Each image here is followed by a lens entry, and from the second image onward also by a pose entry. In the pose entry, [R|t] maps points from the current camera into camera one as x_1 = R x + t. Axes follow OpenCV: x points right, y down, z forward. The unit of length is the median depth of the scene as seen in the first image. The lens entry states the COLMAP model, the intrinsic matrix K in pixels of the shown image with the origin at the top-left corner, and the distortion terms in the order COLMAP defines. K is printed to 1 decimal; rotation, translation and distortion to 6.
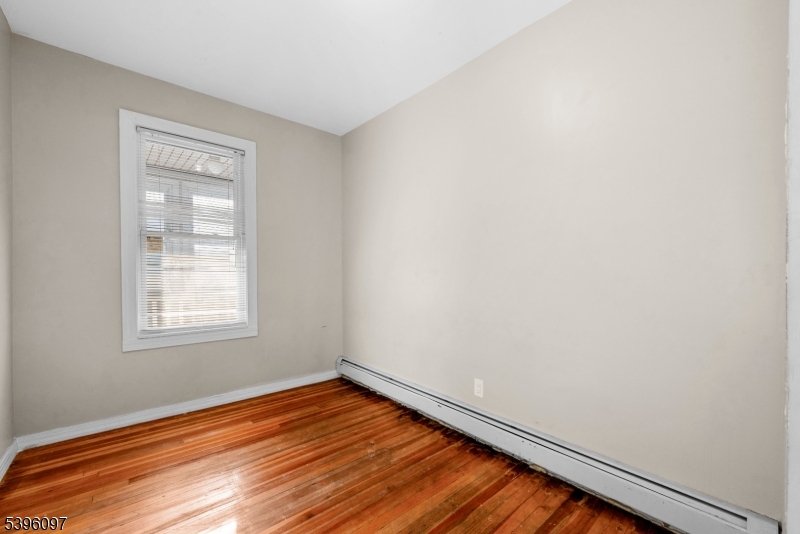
lens RADIAL K [[316.1, 0, 398.9], [0, 316.1, 275.5], [0, 0, 1]] dist [-0.002930, 0.000007]
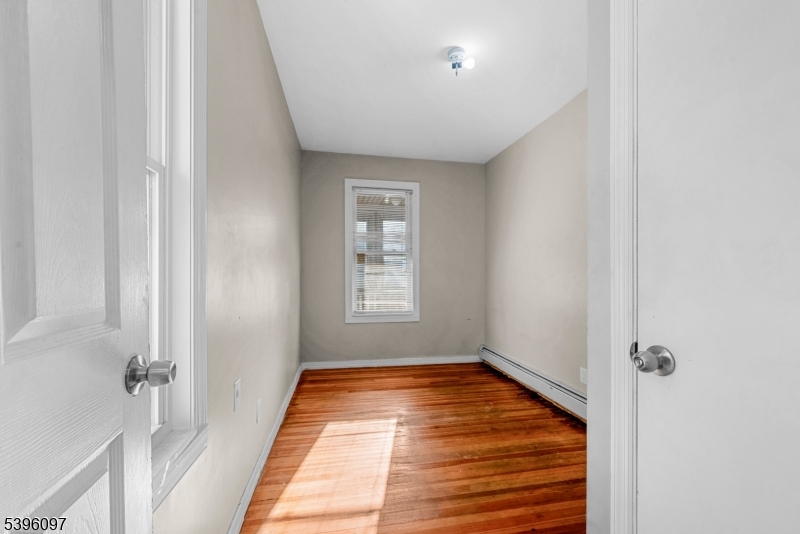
lens RADIAL K [[316.1, 0, 405.8], [0, 316.1, 281.6], [0, 0, 1]] dist [-0.002930, 0.000007]
pose [[0.868080, 0.009072, -0.496341, 0.229852], [-0.007286, 0.999958, 0.005534, 0.008755], [0.496370, -0.001188, 0.868110, -0.291934]]
